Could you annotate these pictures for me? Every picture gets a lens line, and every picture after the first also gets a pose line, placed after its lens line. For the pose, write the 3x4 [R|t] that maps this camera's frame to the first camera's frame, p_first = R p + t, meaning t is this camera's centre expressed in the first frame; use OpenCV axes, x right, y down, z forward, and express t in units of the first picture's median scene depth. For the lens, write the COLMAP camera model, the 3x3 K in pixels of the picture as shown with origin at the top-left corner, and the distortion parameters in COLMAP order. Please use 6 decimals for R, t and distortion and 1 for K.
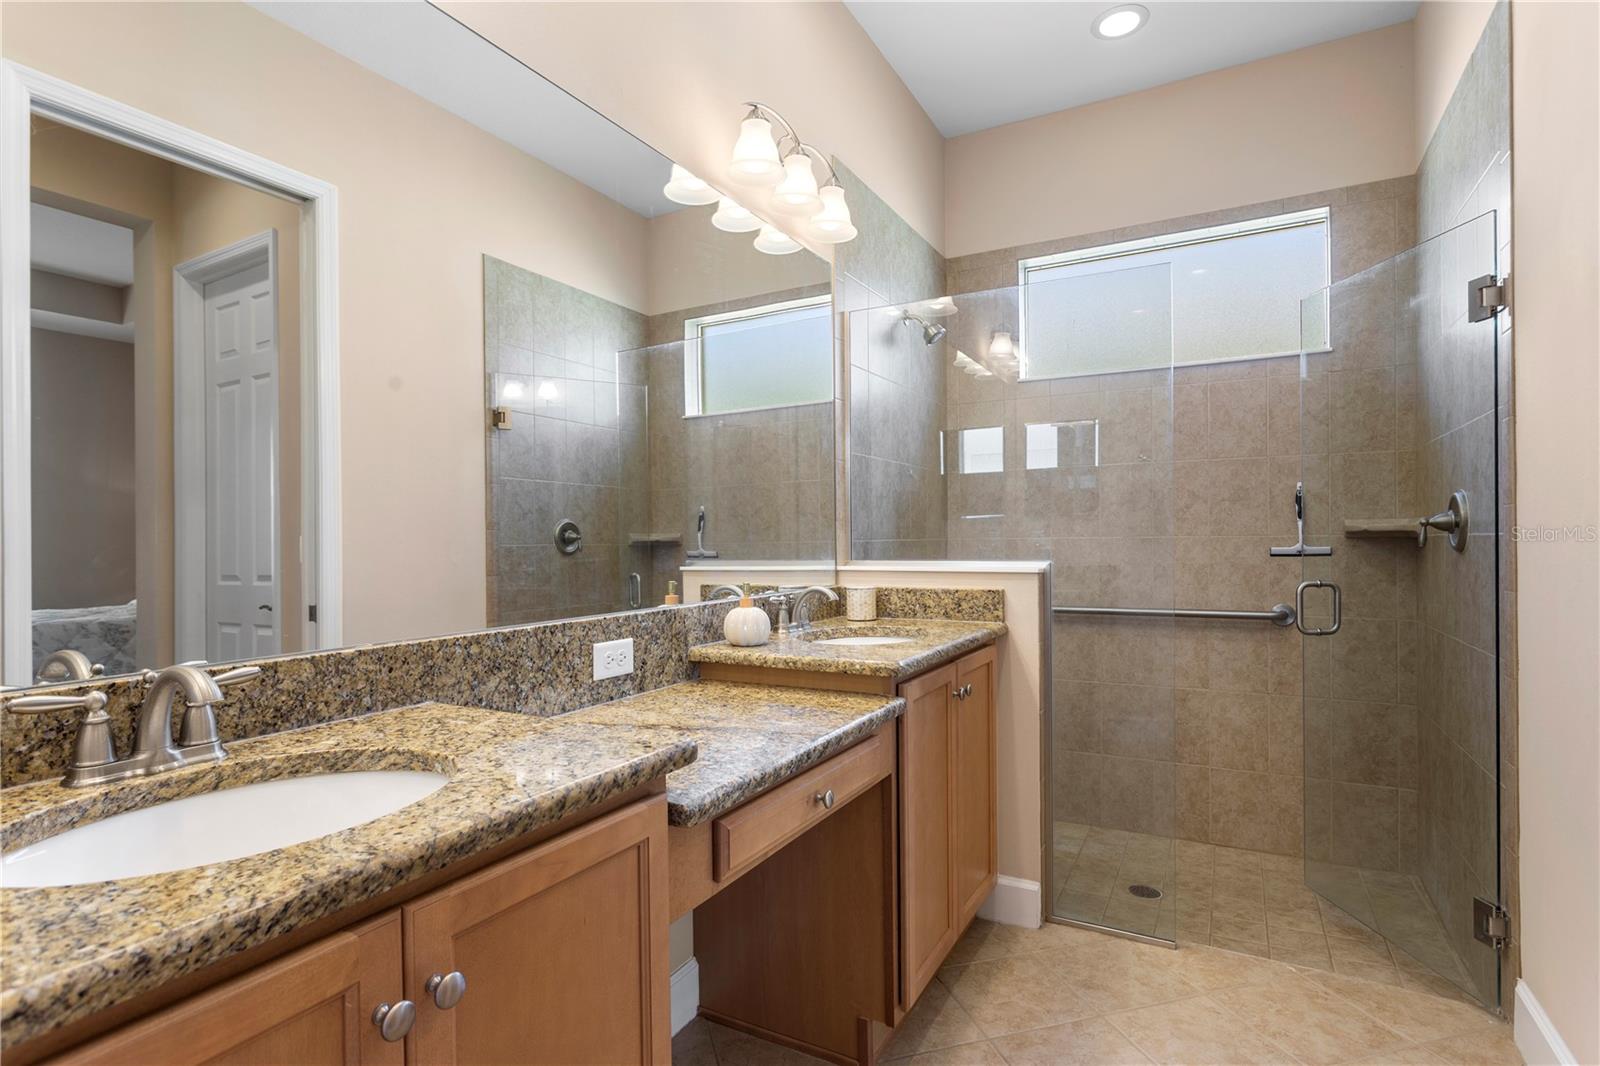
lens RADIAL K [[812.0, 0, 800.0], [0, 812.0, 533.0], [0, 0, 1]] dist [-0.002825, 0.001150]
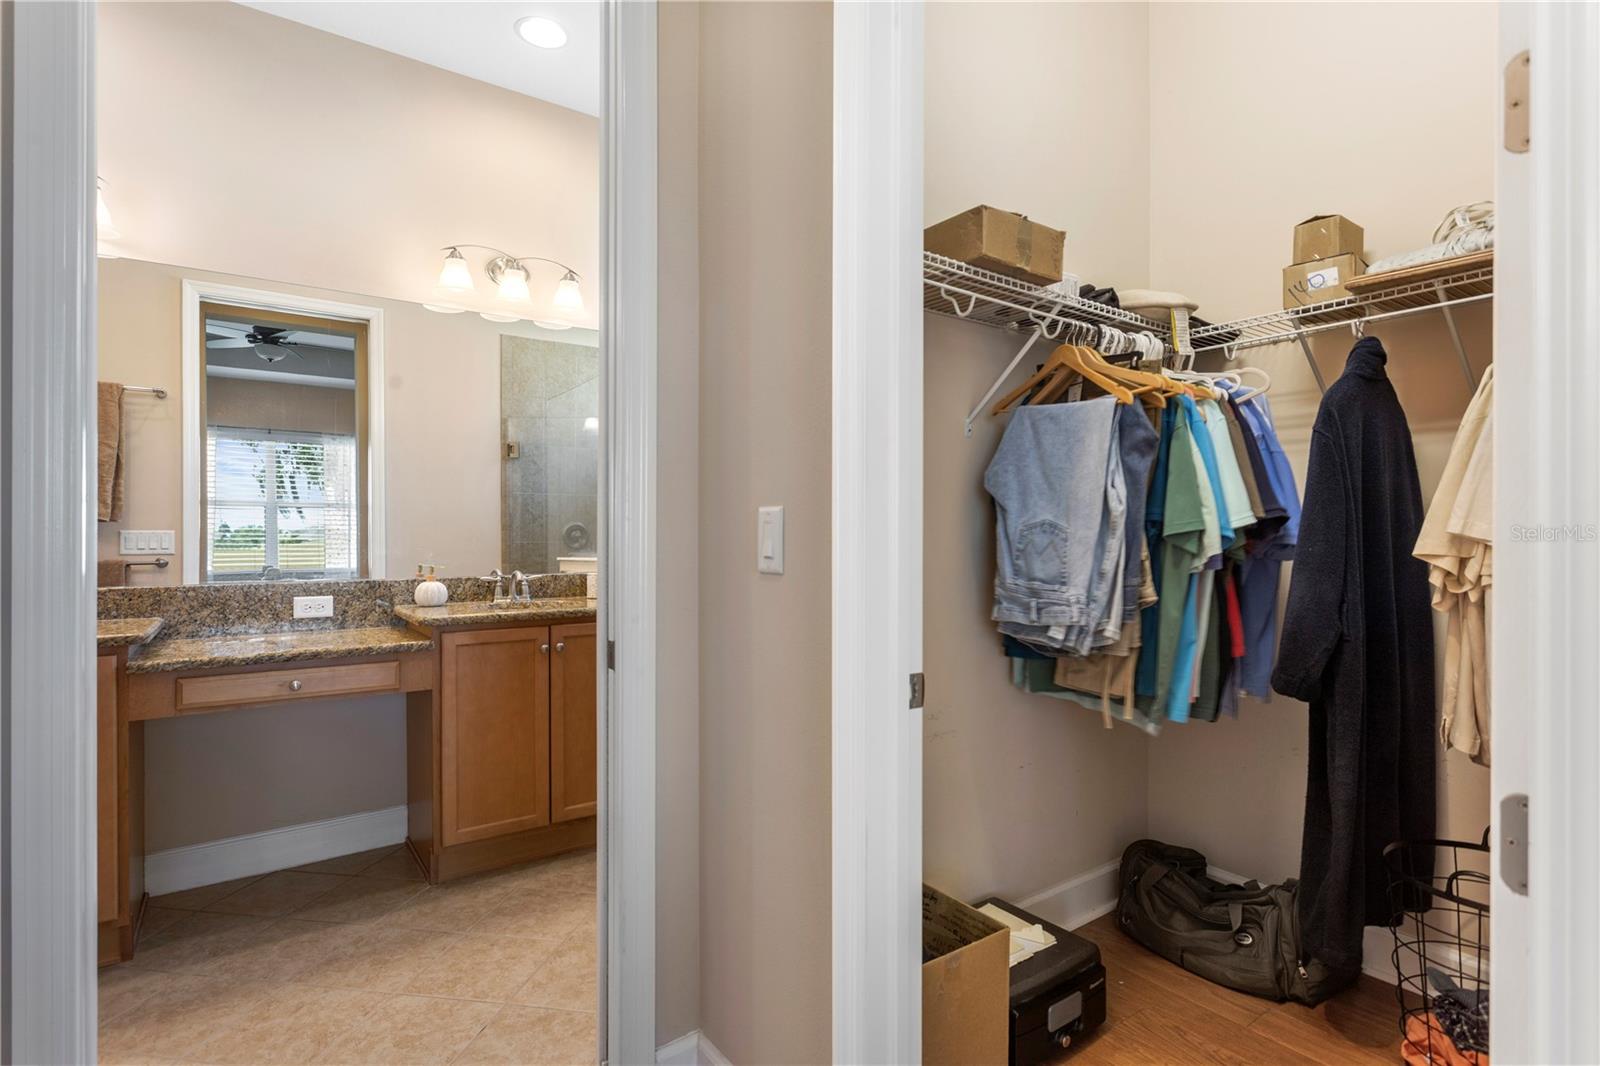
lens RADIAL K [[812.0, 0, 800.0], [0, 812.0, 533.0], [0, 0, 1]] dist [-0.002825, 0.001150]
pose [[0.893192, -0.000274, -0.449676, 1.422305], [0.001263, 0.999997, 0.001900, -0.001819], [0.449675, -0.002265, 0.893190, -0.055419]]
